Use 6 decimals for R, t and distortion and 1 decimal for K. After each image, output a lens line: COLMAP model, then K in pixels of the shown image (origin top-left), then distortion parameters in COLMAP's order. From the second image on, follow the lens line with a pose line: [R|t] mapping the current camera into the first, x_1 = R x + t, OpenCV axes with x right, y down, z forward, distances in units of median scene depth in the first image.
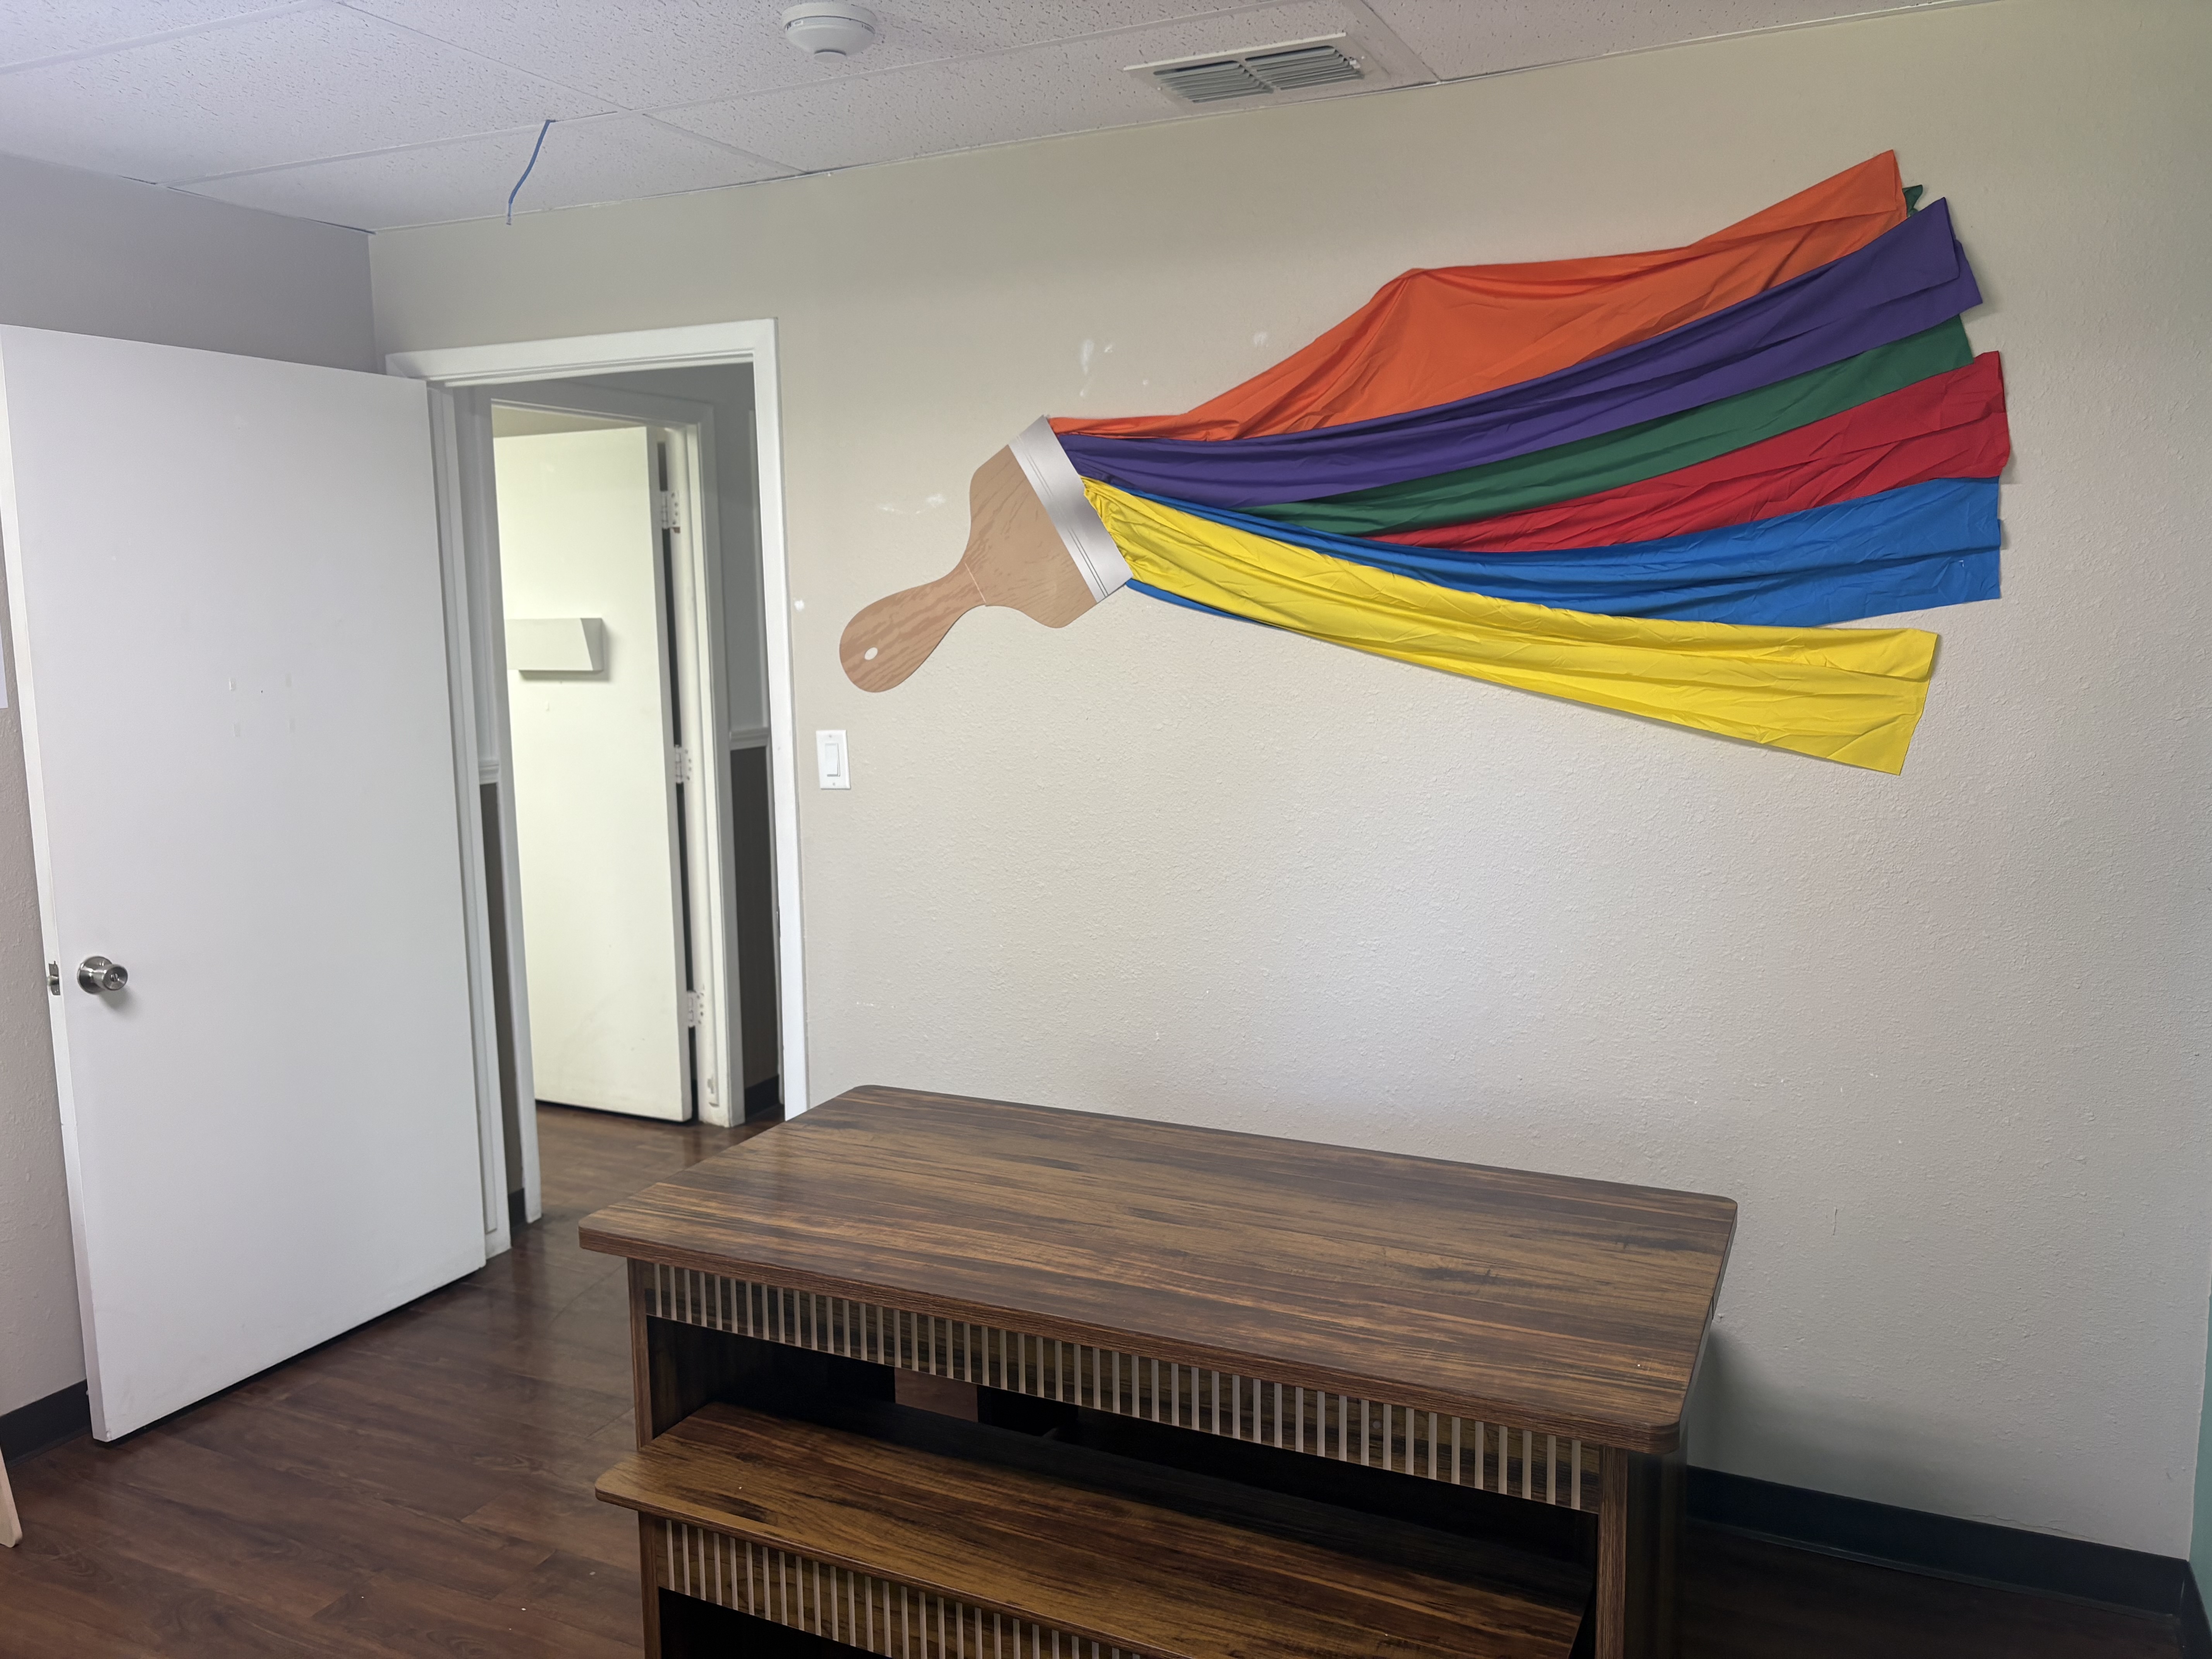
lens RADIAL K [[1661.8, 0, 1115.4], [0, 1661.8, 838.5], [0, 0, 1]] dist [0.041218, -0.047000]
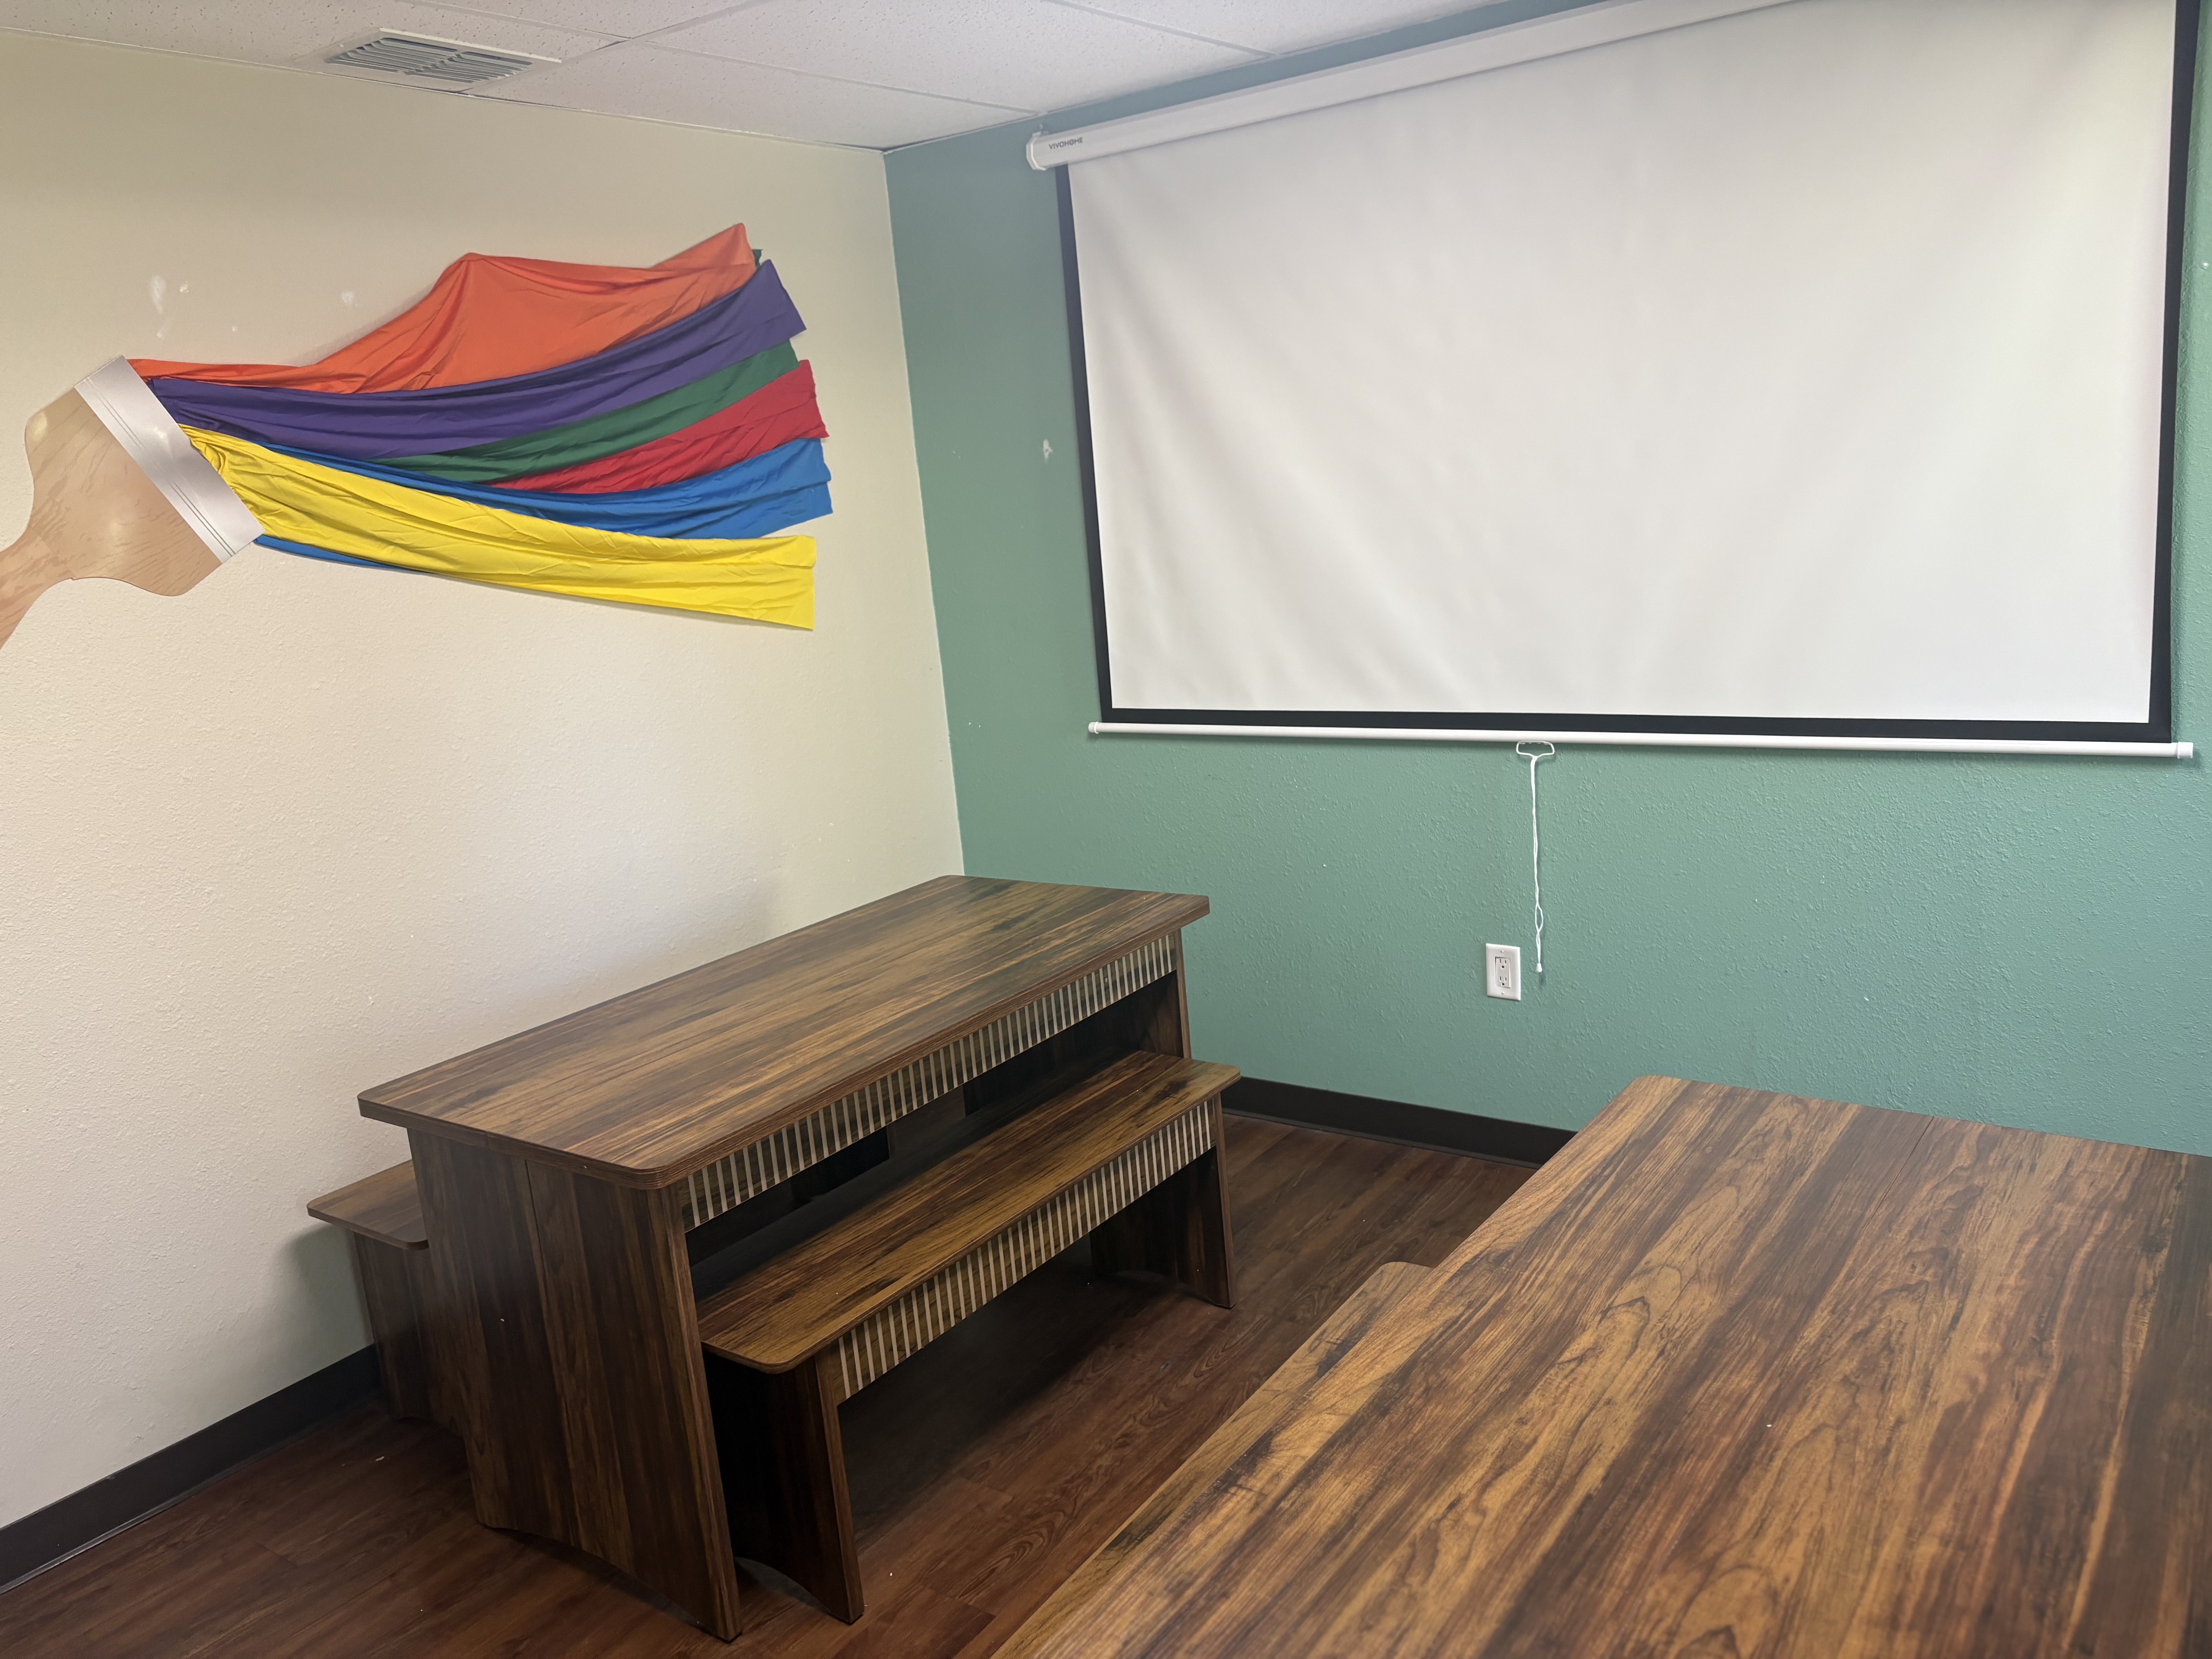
lens RADIAL K [[1661.8, 0, 1127.4], [0, 1661.8, 831.6], [0, 0, 1]] dist [0.041218, -0.047000]
pose [[0.169599, -0.209701, 0.962944, -1.106211], [0.225698, 0.959395, 0.169177, -0.057372], [-0.959321, 0.188643, 0.210042, 0.460267]]
